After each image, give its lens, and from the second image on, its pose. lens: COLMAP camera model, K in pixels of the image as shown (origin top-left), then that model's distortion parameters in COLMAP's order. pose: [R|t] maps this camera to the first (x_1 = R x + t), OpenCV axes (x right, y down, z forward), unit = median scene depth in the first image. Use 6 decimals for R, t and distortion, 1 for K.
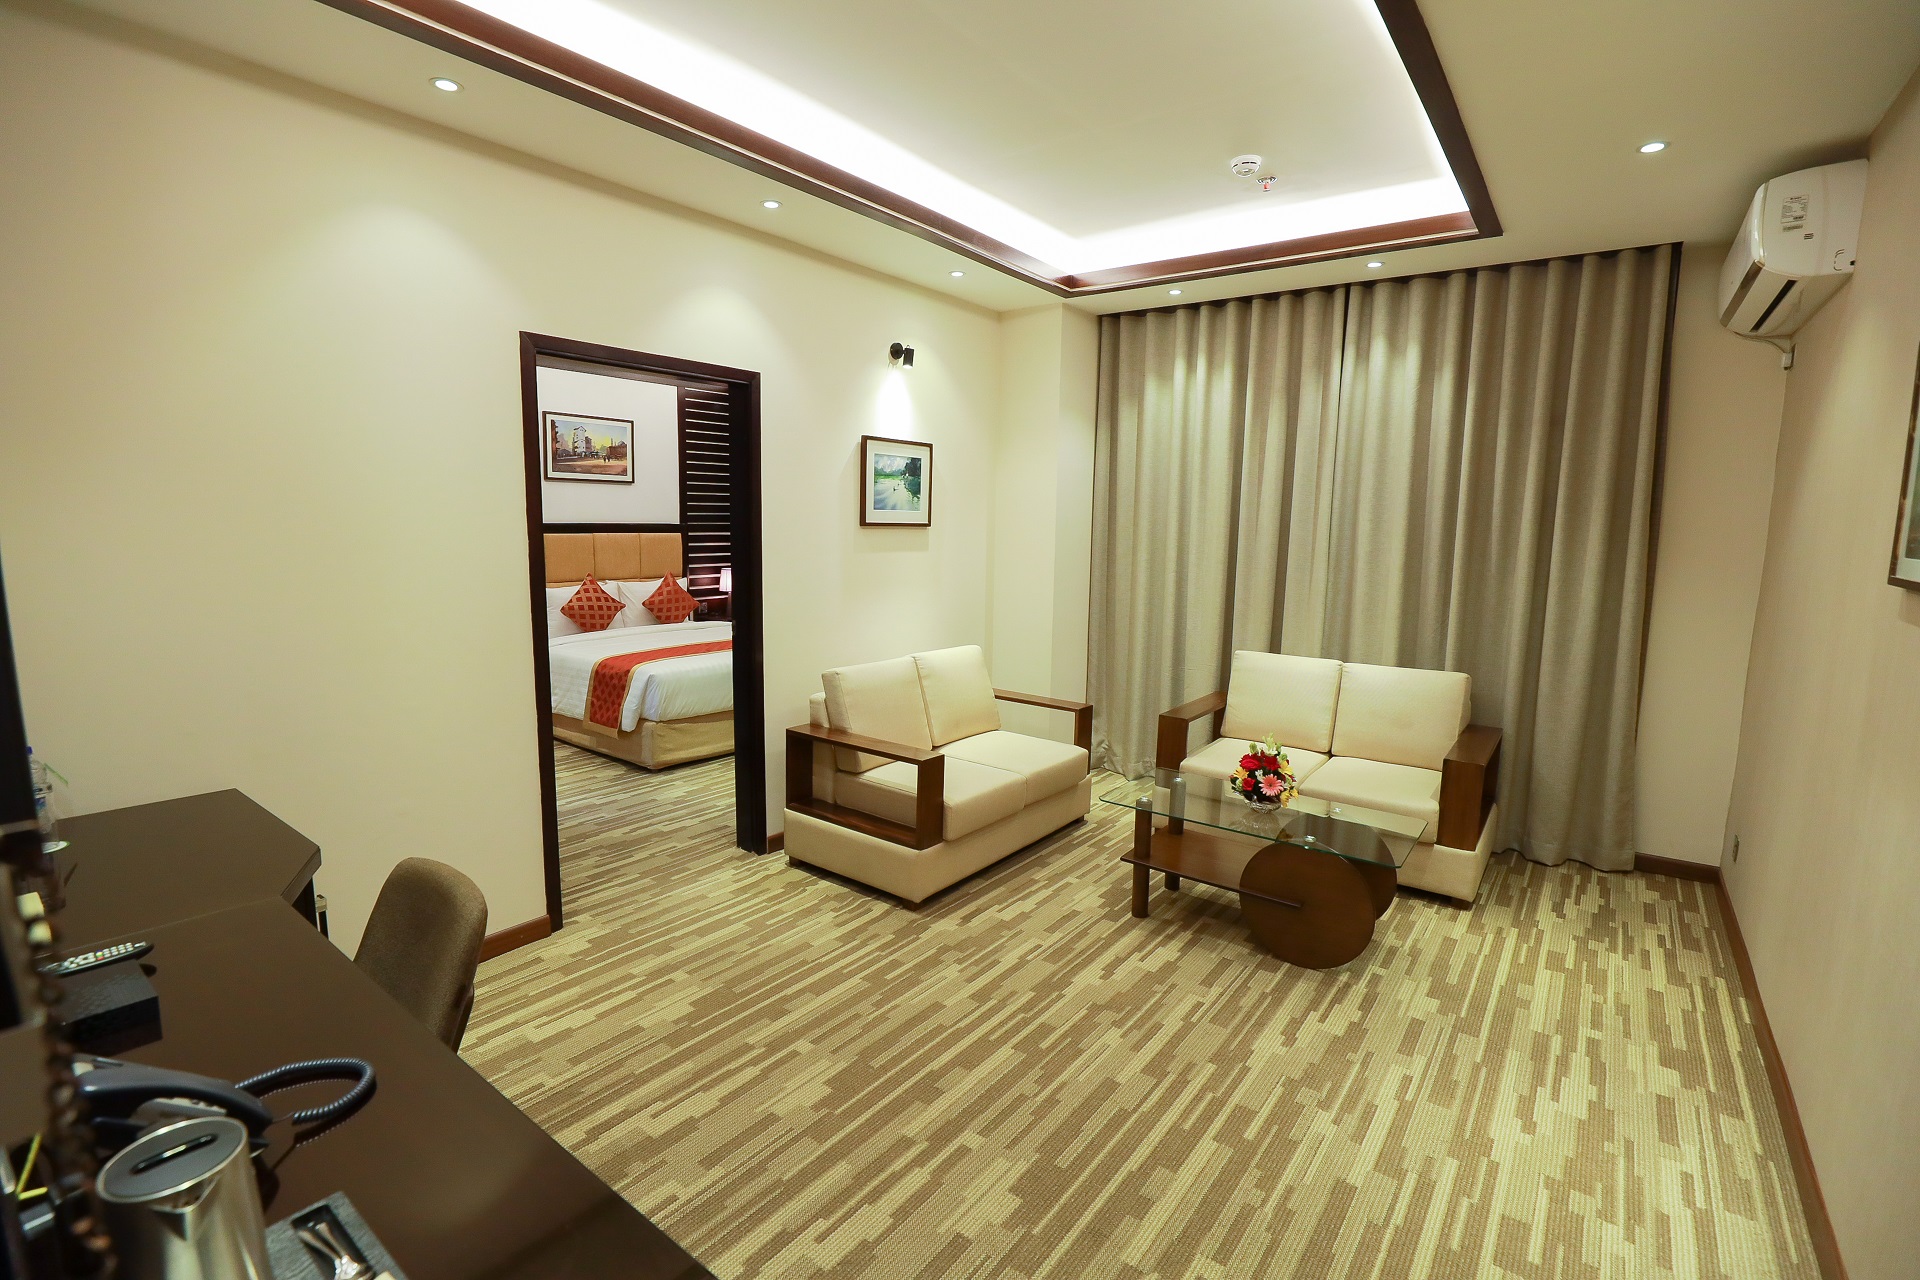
lens RADIAL K [[877.3, 0, 950.7], [0, 877.3, 633.7], [0, 0, 1]] dist [-0.030313, 0.000492]
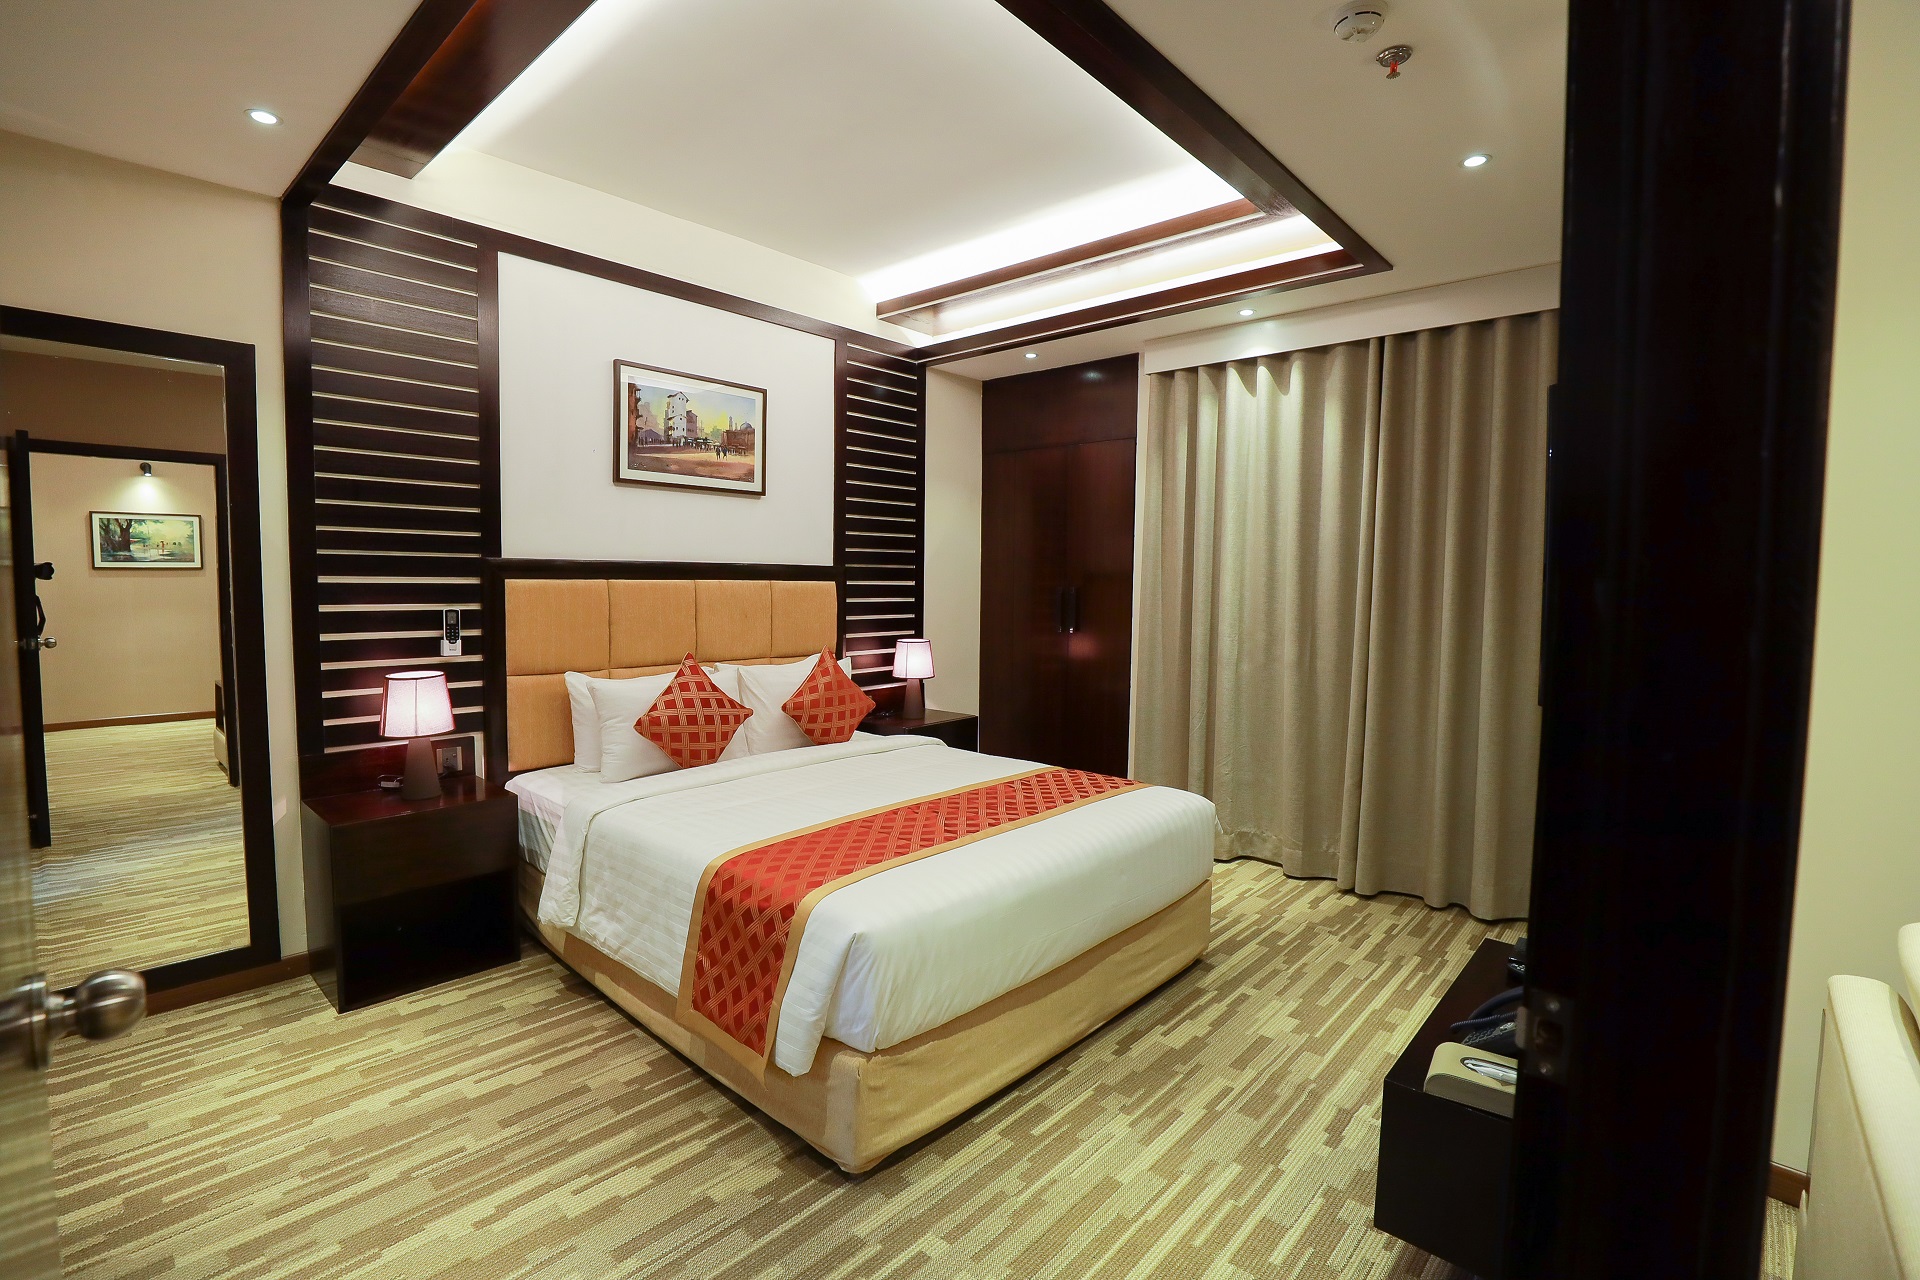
lens RADIAL K [[877.3, 0, 961.2], [0, 877.3, 630.5], [0, 0, 1]] dist [-0.030313, 0.000492]
pose [[0.997635, 0.000432, -0.068732, -0.202241], [-0.005174, 0.997615, -0.068829, -0.044960], [0.068539, 0.069022, 0.995258, 0.456937]]
